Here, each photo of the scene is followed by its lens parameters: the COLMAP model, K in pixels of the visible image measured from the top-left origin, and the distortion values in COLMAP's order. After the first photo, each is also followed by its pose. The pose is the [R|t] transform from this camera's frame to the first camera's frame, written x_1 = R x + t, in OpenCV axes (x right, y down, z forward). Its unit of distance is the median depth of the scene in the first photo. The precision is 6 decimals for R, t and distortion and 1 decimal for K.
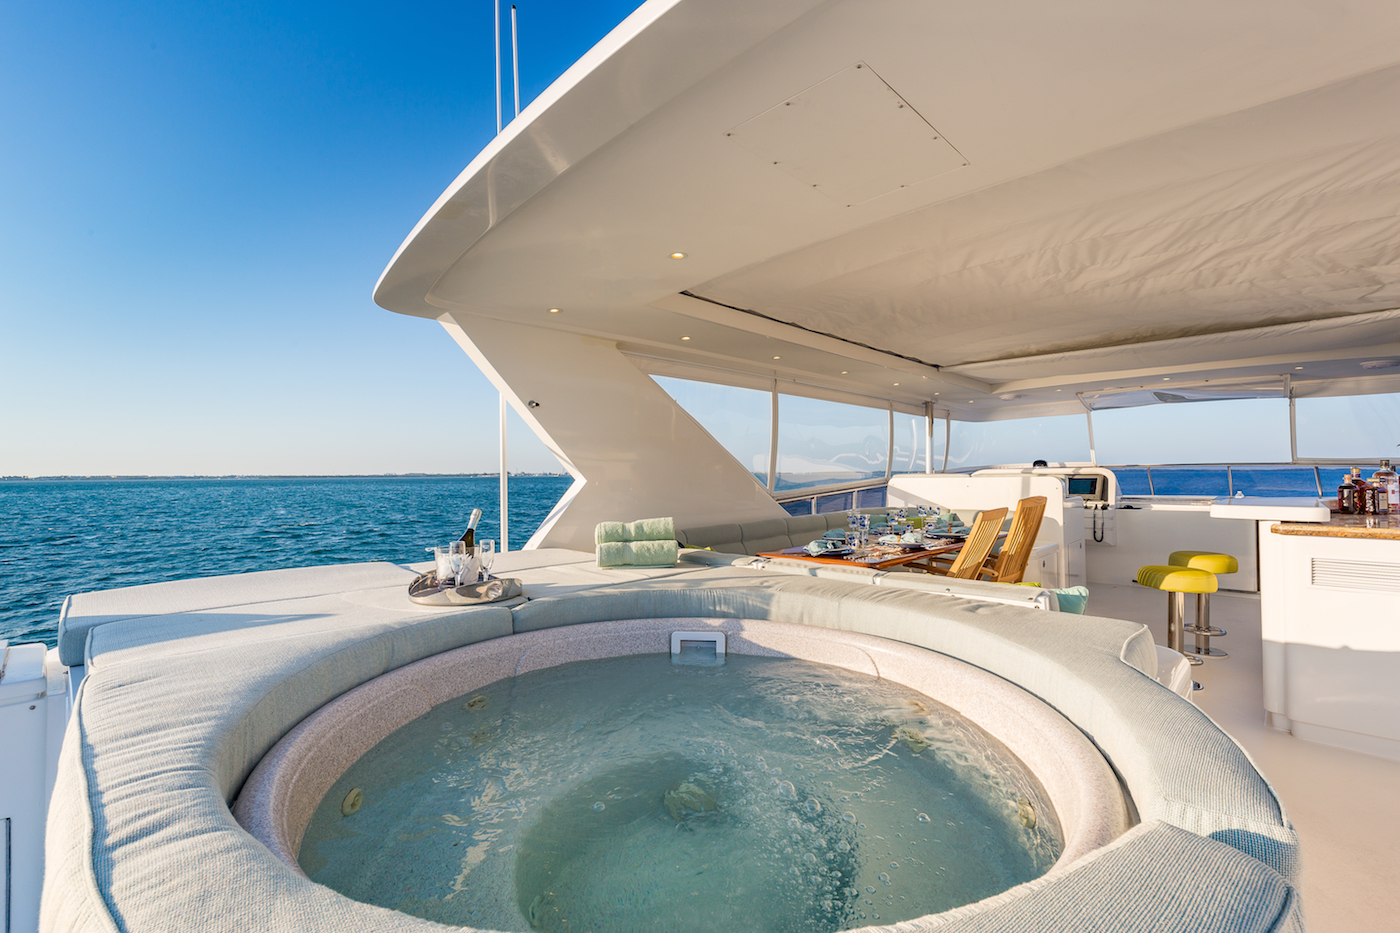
lens RADIAL K [[615.4, 0, 700.0], [0, 615.4, 466.5], [0, 0, 1]] dist [0.004009, 0.000273]
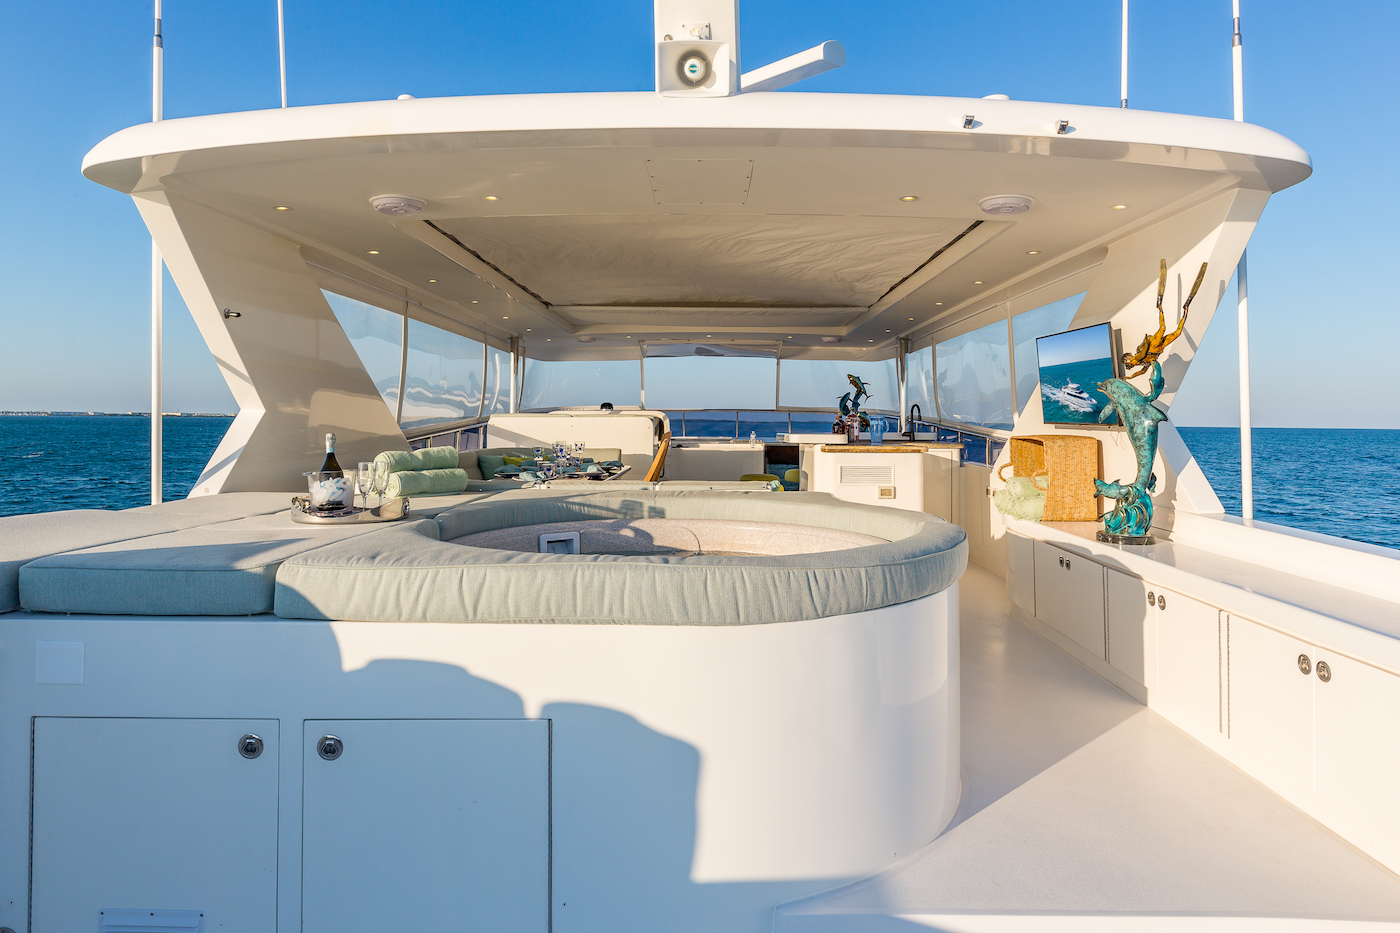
lens RADIAL K [[812.5, 0, 720.4], [0, 812.5, 449.2], [0, 0, 1]] dist [-0.045928, 0.000188]
pose [[0.714030, -0.012928, 0.699996, -0.334446], [-0.019940, 0.999048, 0.038791, 0.013803], [-0.699832, -0.041656, 0.713092, -0.132307]]
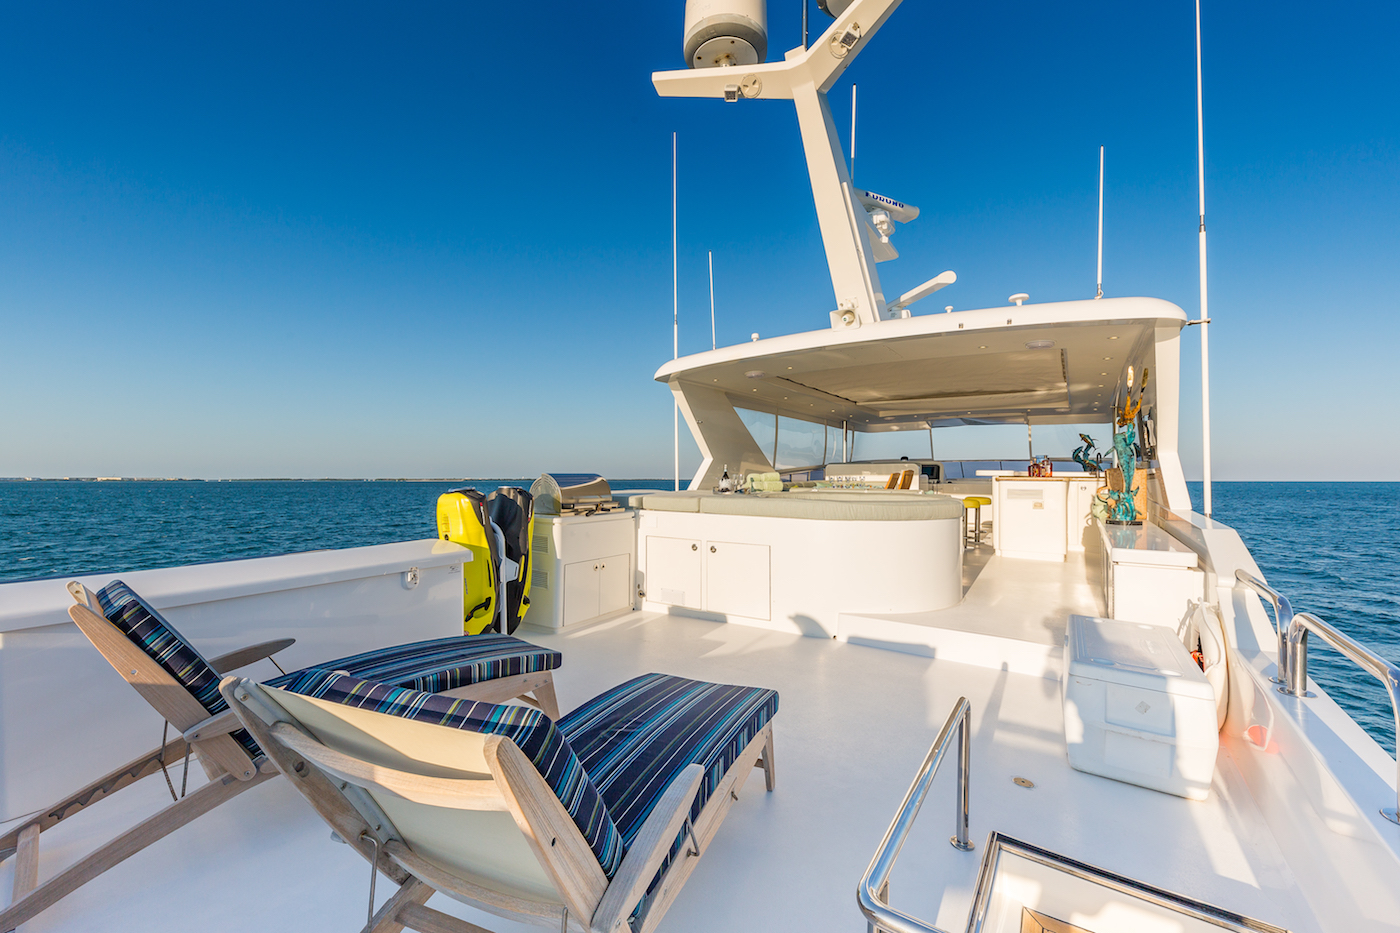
lens RADIAL K [[585.8, 0, 700.0], [0, 585.8, 466.5], [0, 0, 1]] dist [0.000066, 0.000004]
pose [[0.980367, 0.012863, 0.196764, -0.407293], [-0.013265, 0.999912, 0.000723, 0.030400], [-0.196737, -0.003319, 0.980451, -0.607066]]
